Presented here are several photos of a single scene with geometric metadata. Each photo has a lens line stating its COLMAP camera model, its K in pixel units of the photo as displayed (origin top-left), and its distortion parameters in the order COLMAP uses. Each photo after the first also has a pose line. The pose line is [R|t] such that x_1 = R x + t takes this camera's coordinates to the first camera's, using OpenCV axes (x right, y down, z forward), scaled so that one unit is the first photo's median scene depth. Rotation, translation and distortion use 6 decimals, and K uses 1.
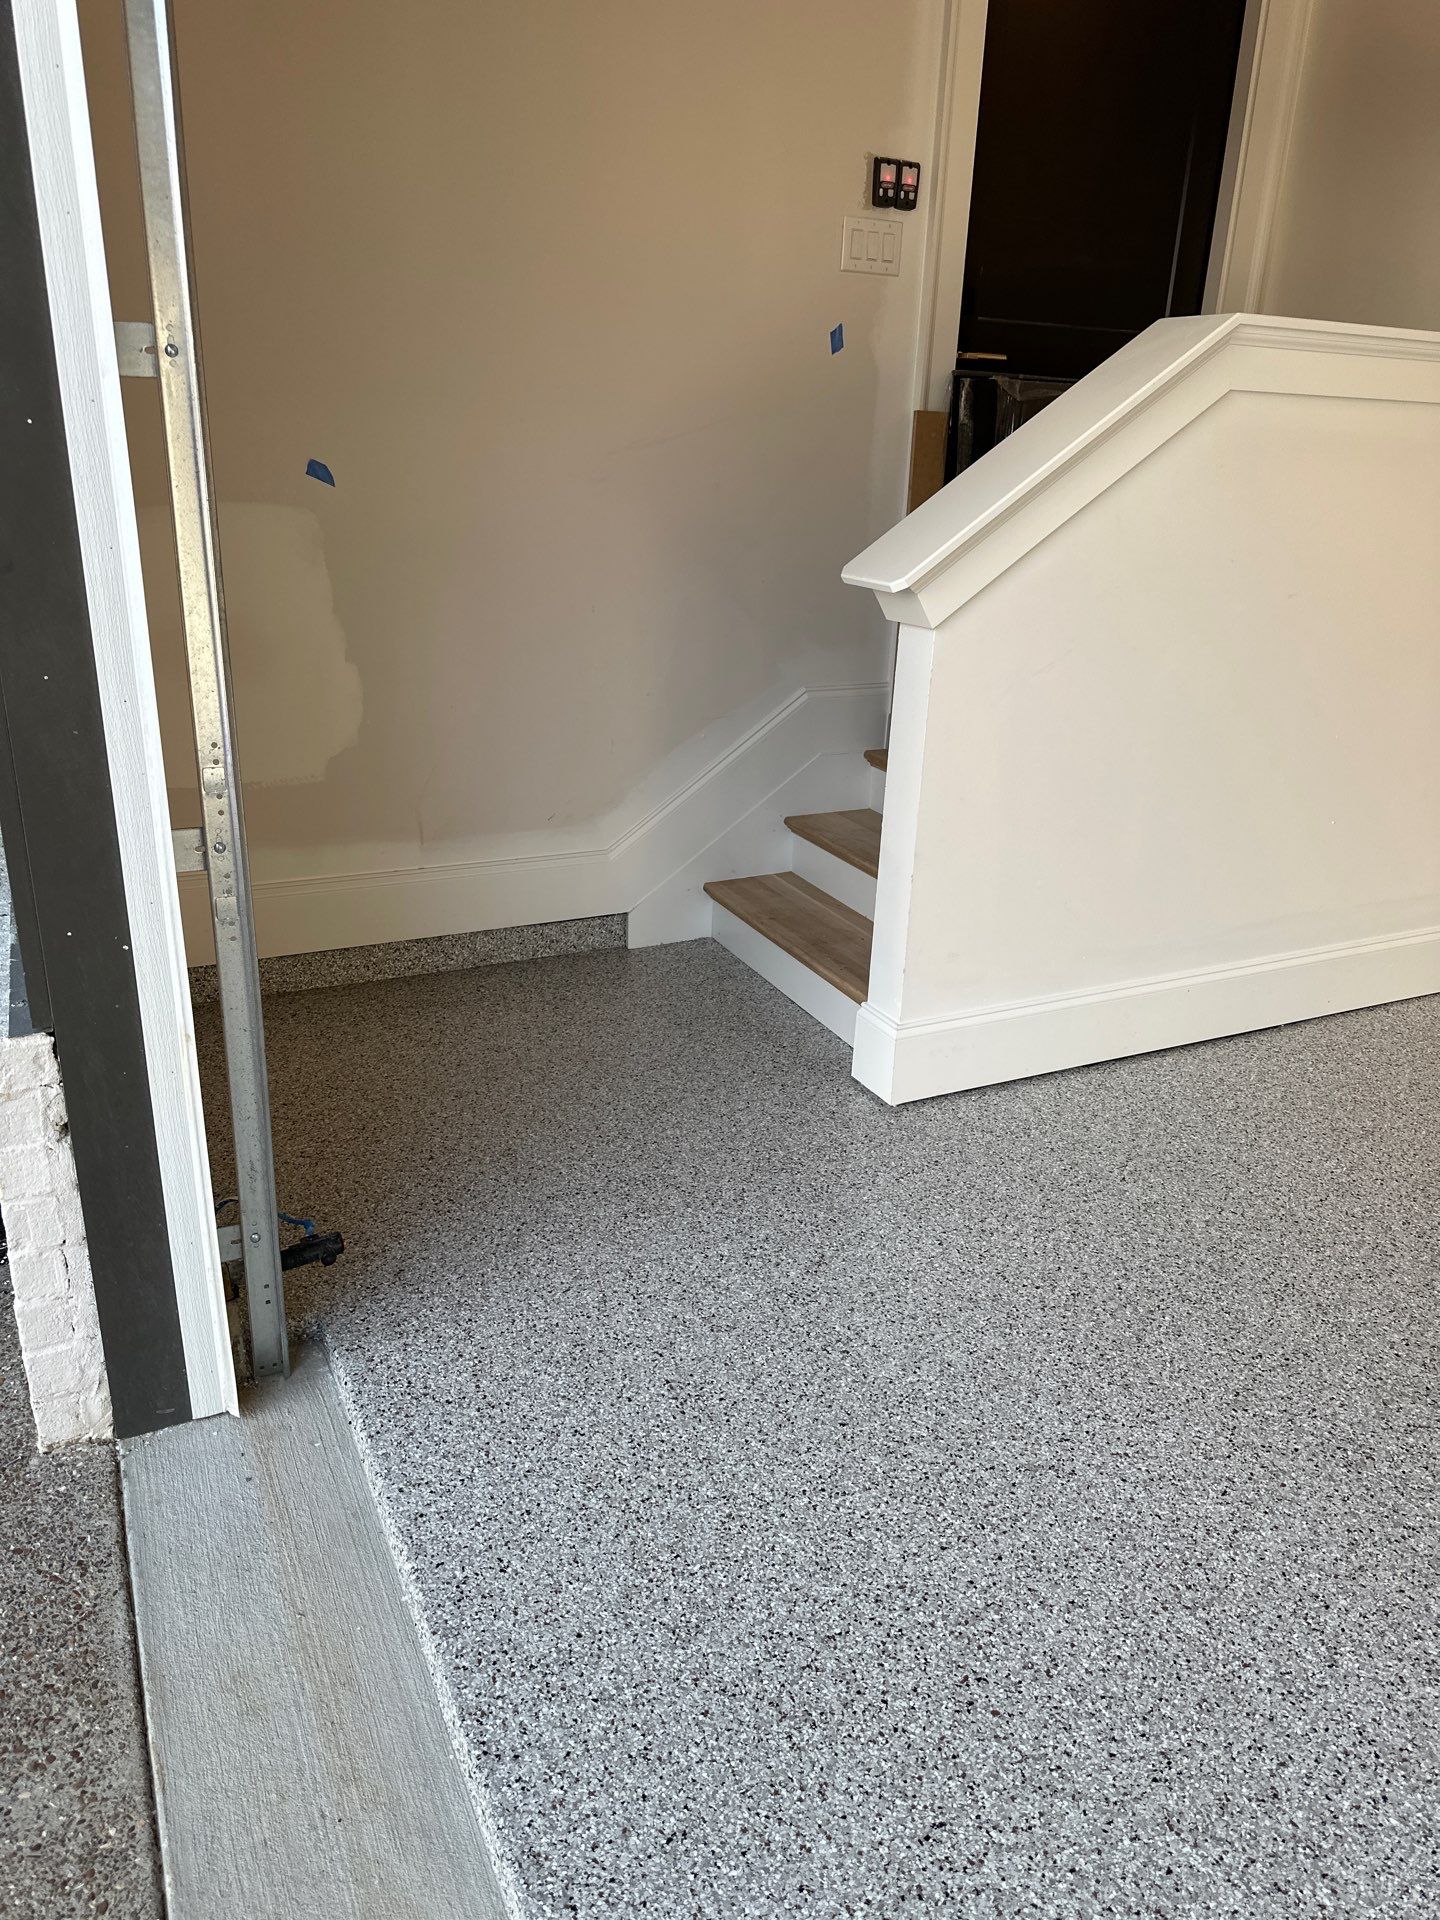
lens RADIAL K [[1337.8, 0, 718.1], [0, 1337.8, 970.6], [0, 0, 1]] dist [0.057250, -0.078089]
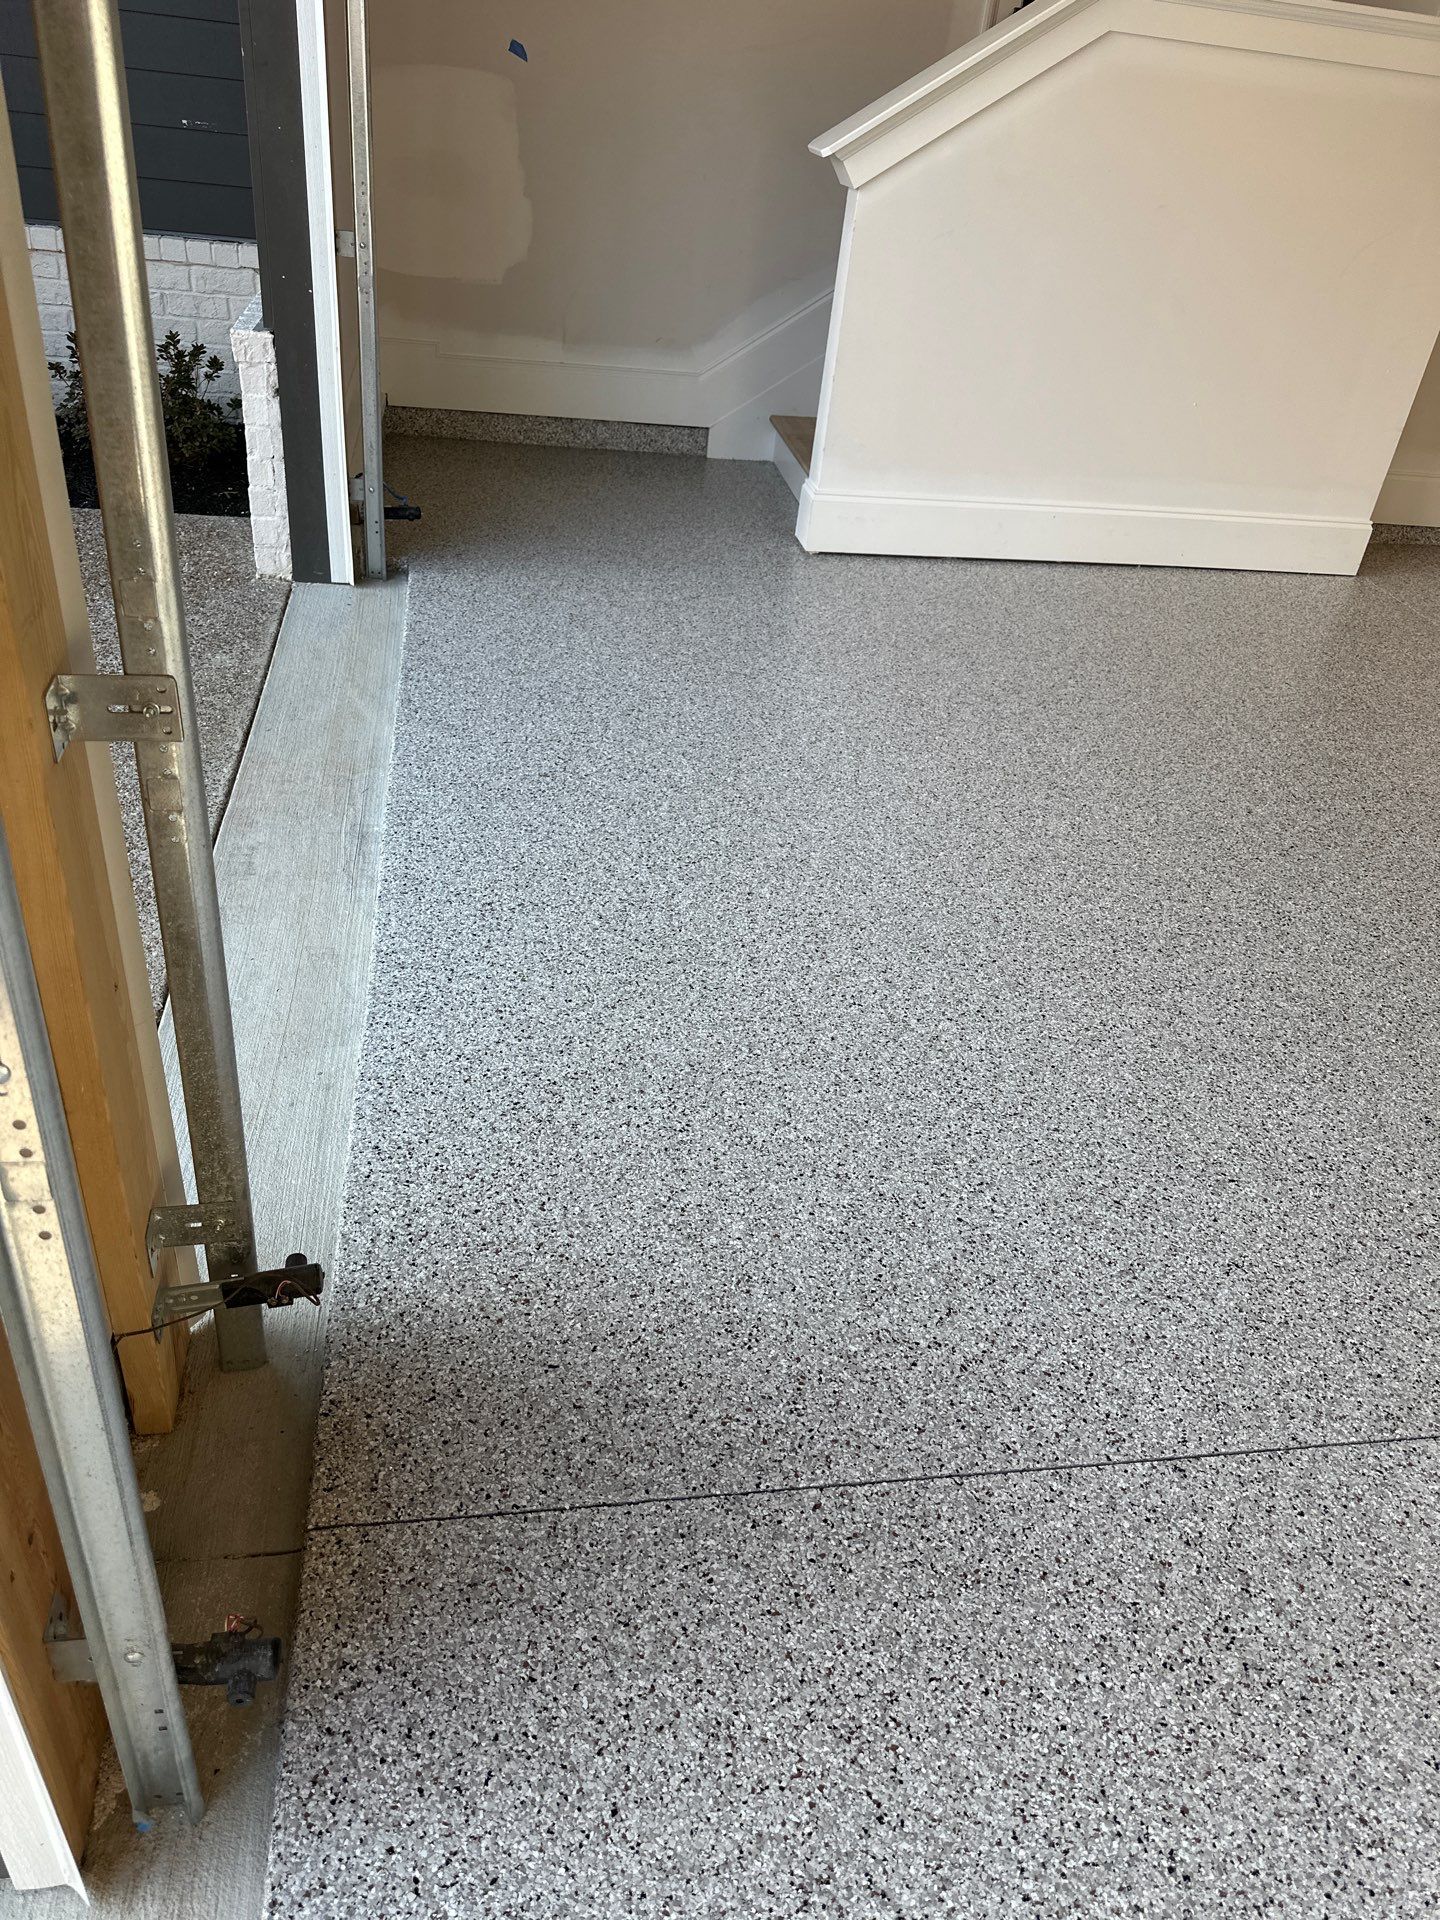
lens RADIAL K [[1337.8, 0, 712.6], [0, 1337.8, 976.9], [0, 0, 1]] dist [0.057250, -0.078089]
pose [[0.954506, 0.217348, -0.204152, 0.686377], [-0.169673, 0.958870, 0.227549, 0.364804], [0.245213, -0.182558, 0.952126, -0.848718]]
